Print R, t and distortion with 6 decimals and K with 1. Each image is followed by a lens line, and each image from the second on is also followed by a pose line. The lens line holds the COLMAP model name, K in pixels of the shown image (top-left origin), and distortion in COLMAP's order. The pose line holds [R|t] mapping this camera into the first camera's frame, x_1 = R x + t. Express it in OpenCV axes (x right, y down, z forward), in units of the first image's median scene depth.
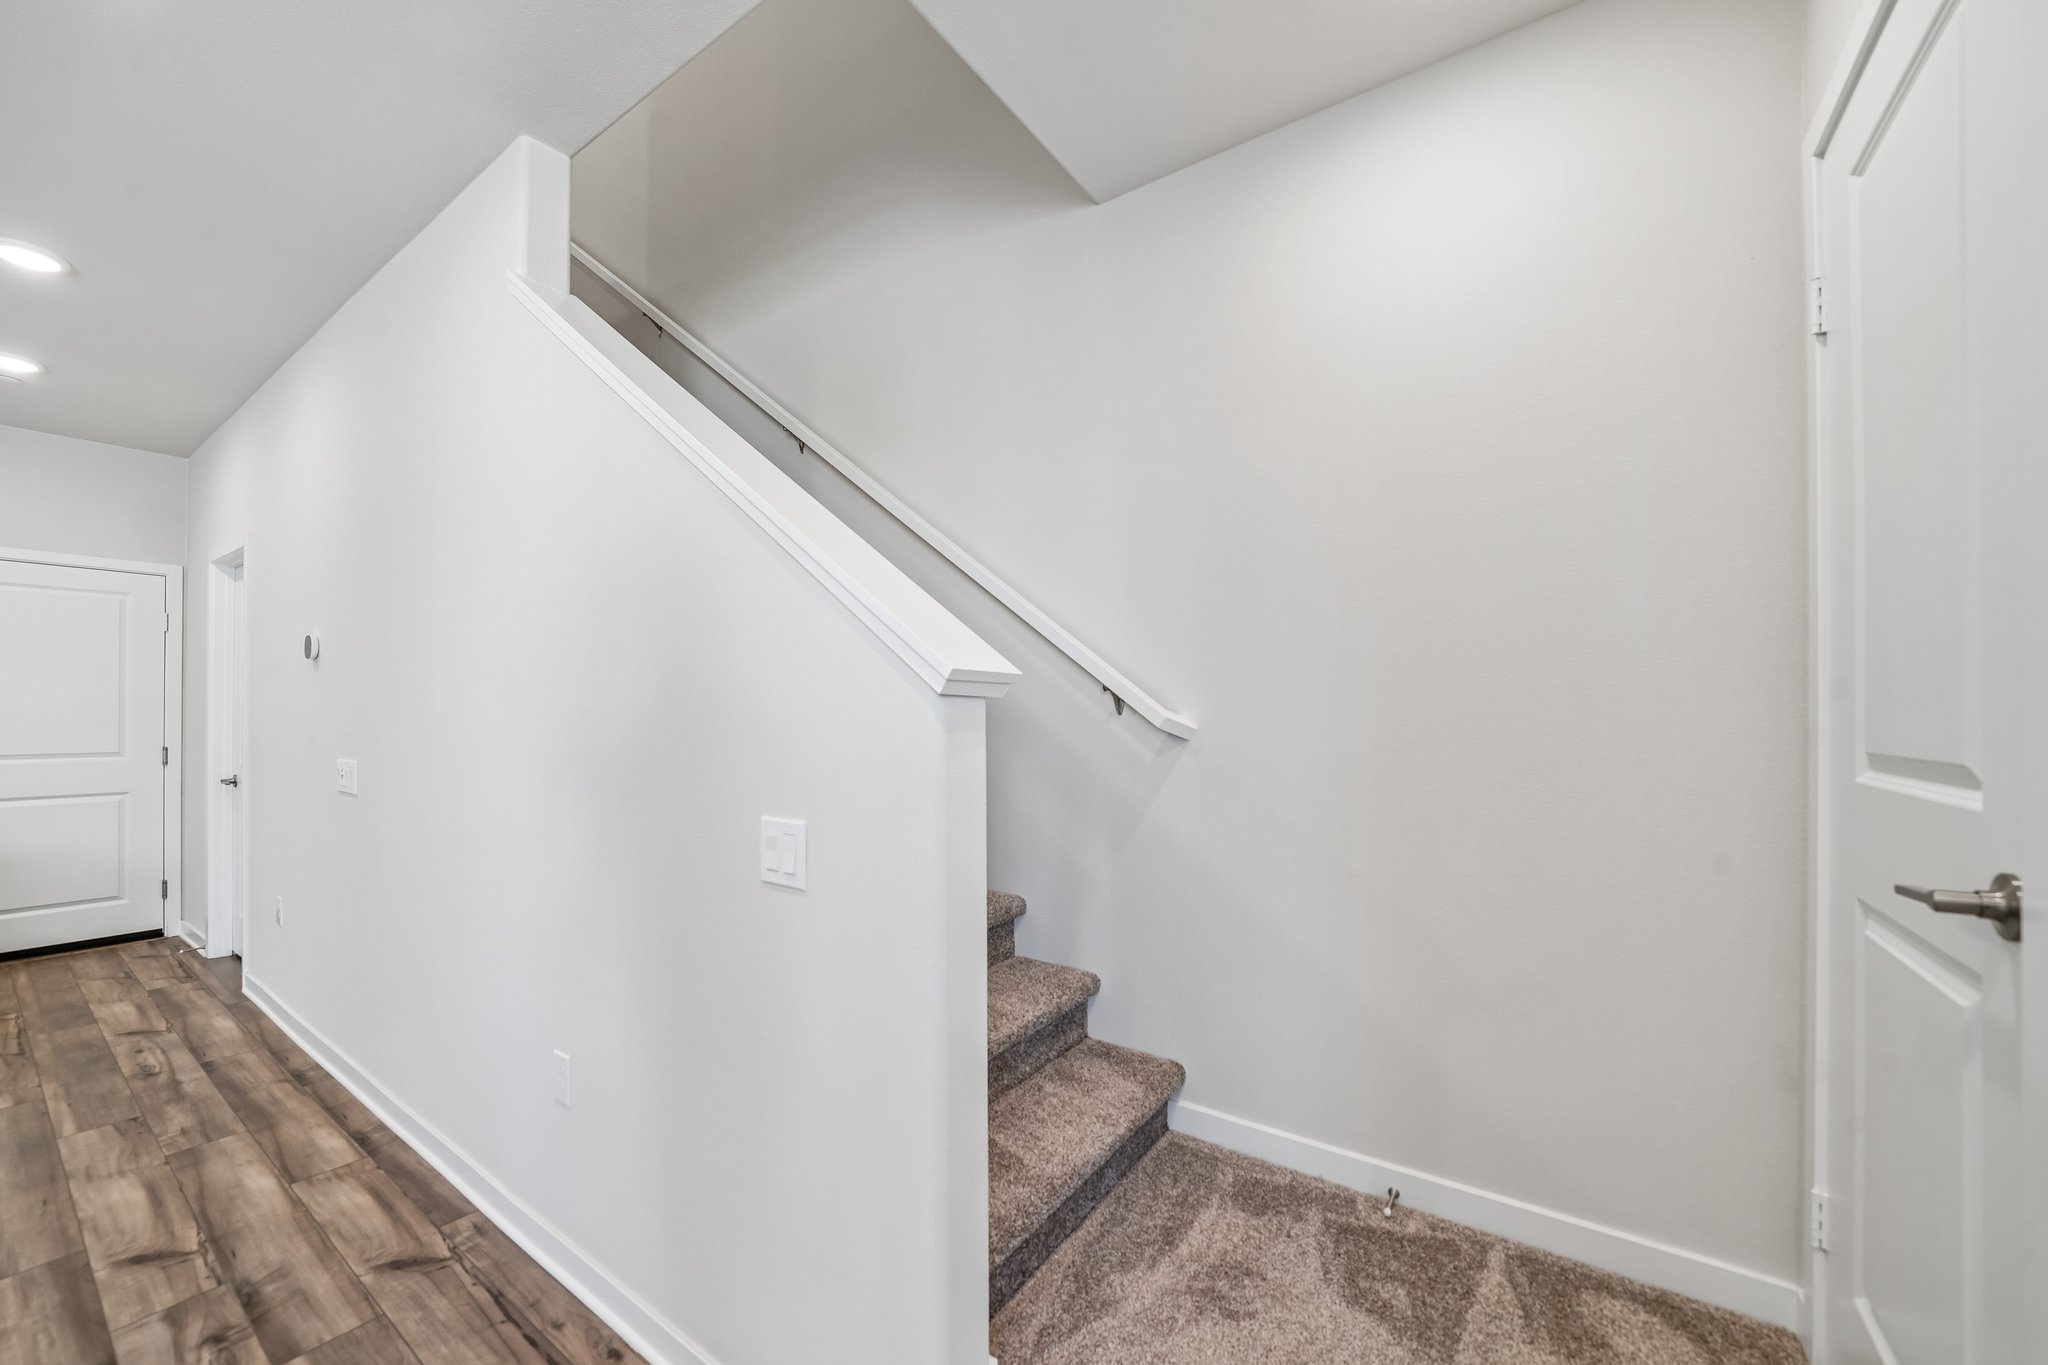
lens RADIAL K [[769.4, 0, 998.0], [0, 769.4, 715.0], [0, 0, 1]] dist [0.000935, 0.000396]
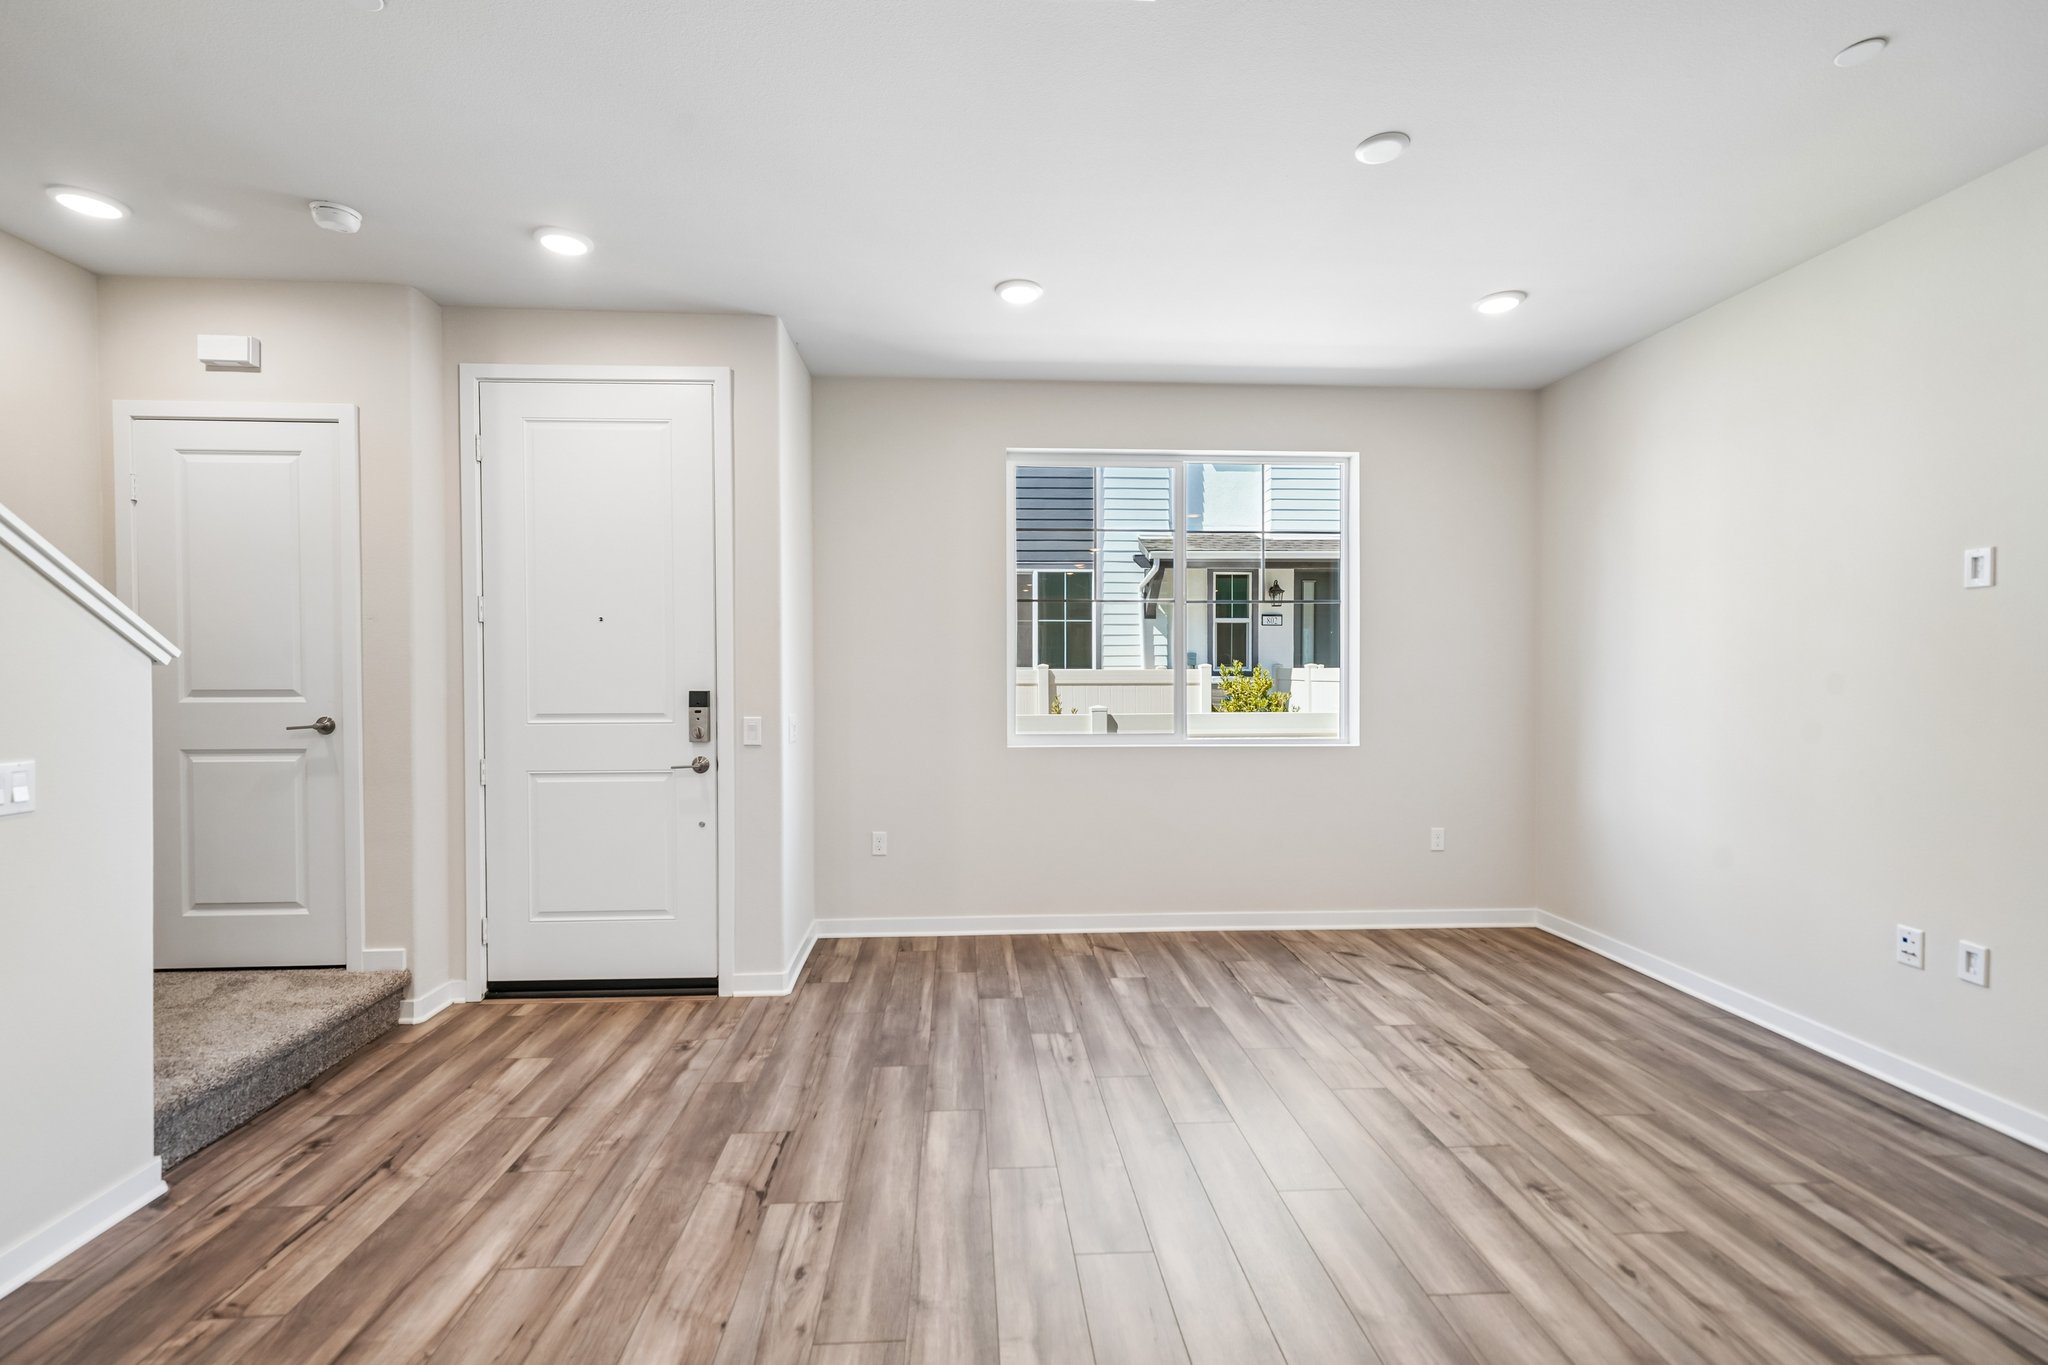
lens RADIAL K [[883.3, 0, 1014.7], [0, 883.3, 682.5], [0, 0, 1]] dist [0.001210, 0.000423]
pose [[-0.629336, -0.013586, 0.777014, -1.736788], [-0.004742, 0.999896, 0.013641, -0.016936], [-0.777119, 0.004900, -0.629335, 0.462412]]
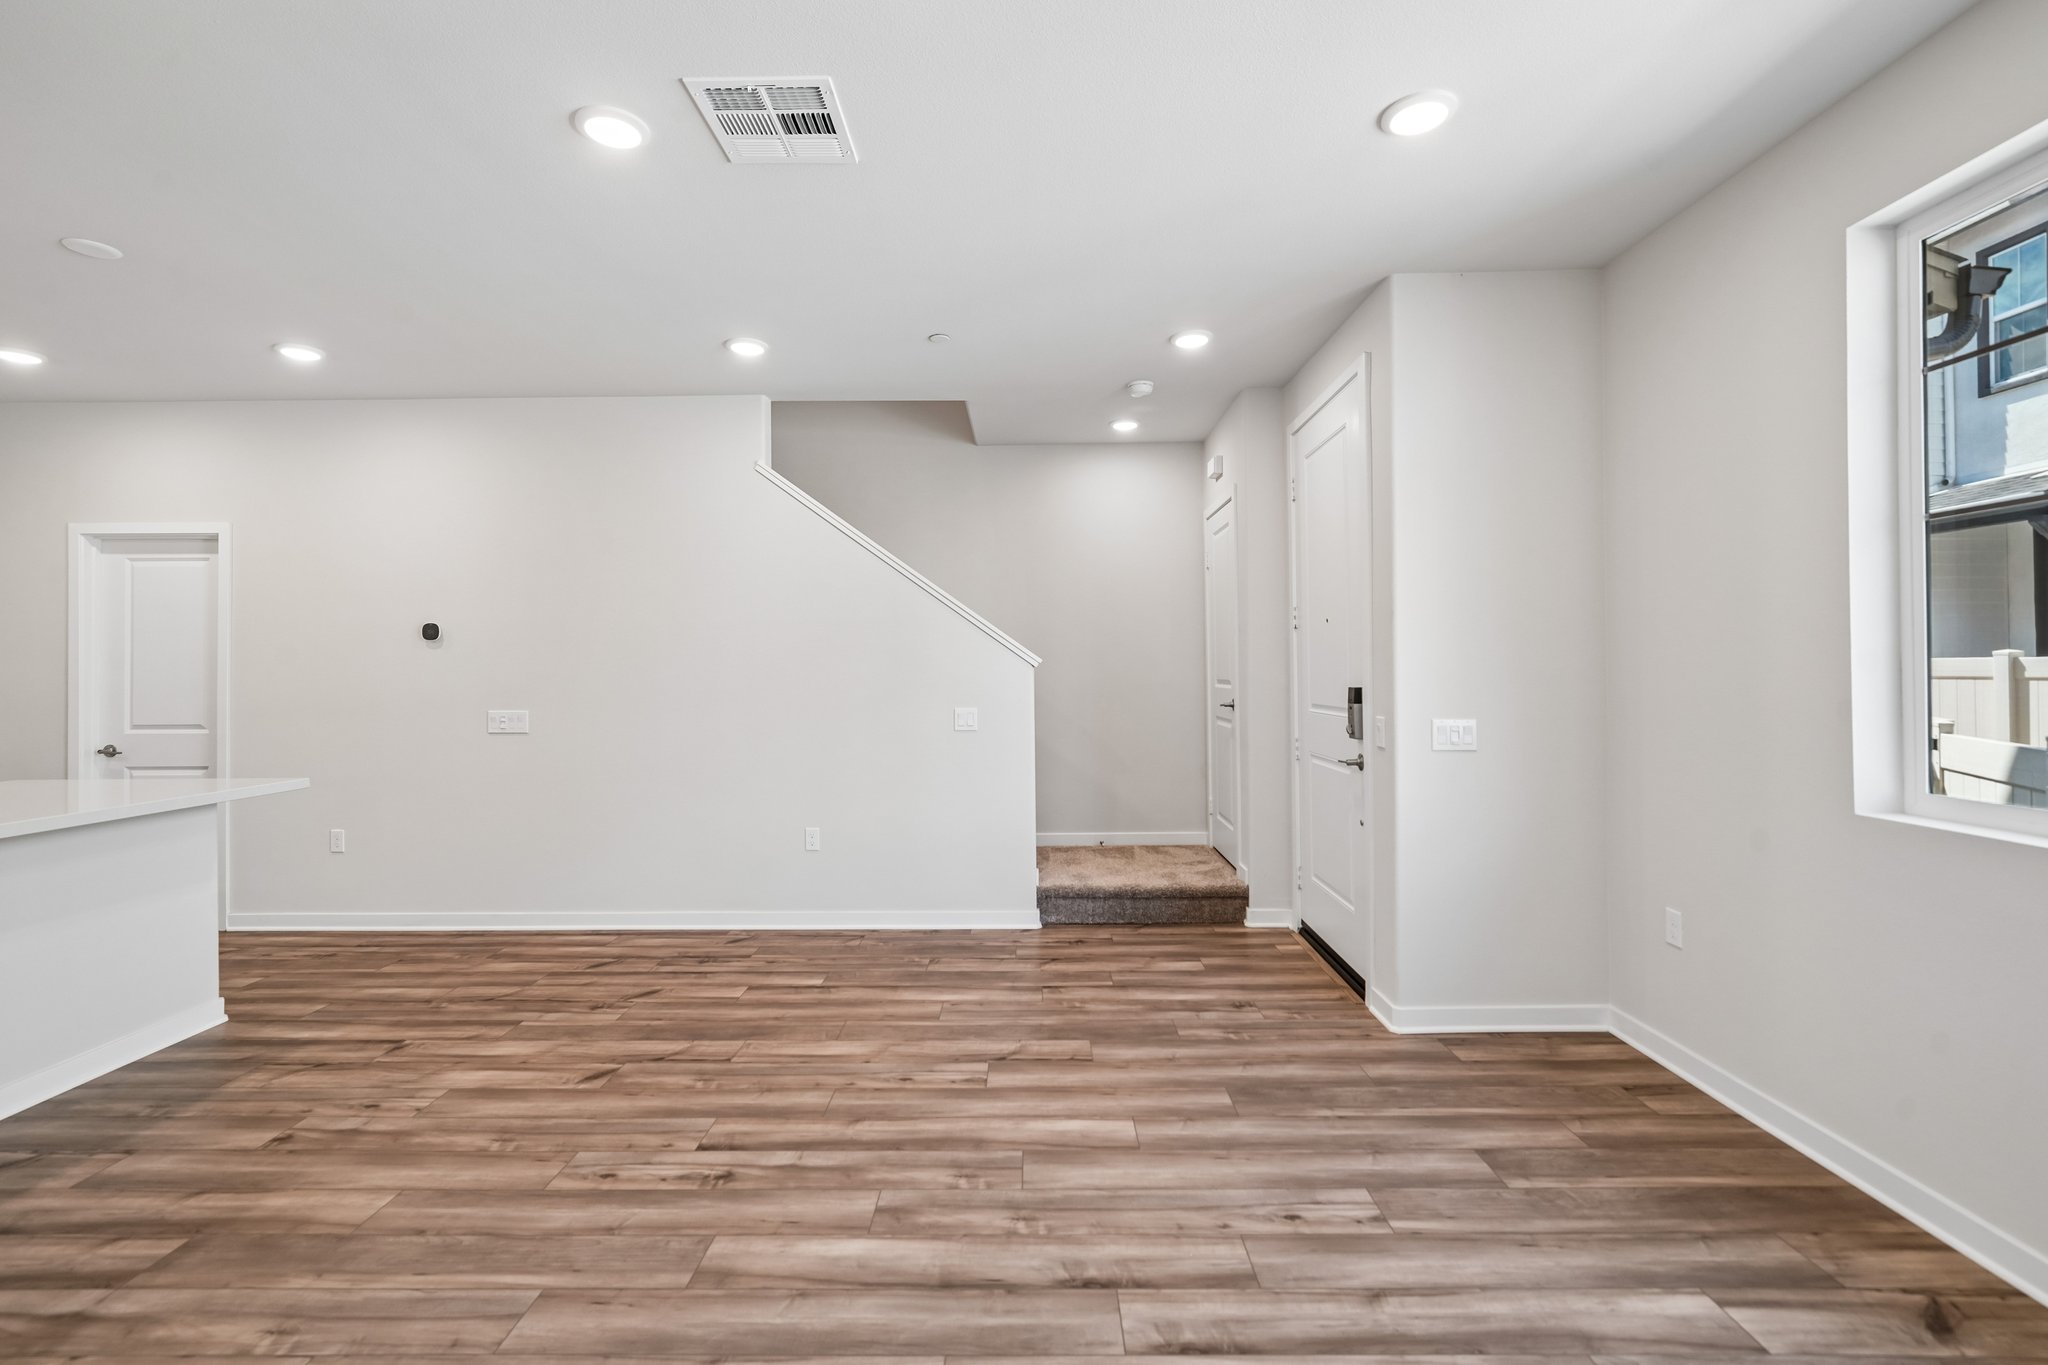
lens RADIAL K [[883.6, 0, 1024.7], [0, 883.6, 664.0], [0, 0, 1]] dist [-0.000834, 0.000072]
pose [[0.818151, -0.009841, 0.574920, -1.484856], [0.012454, 0.999922, -0.000607, -0.026078], [-0.574869, 0.007657, 0.818210, -1.393641]]
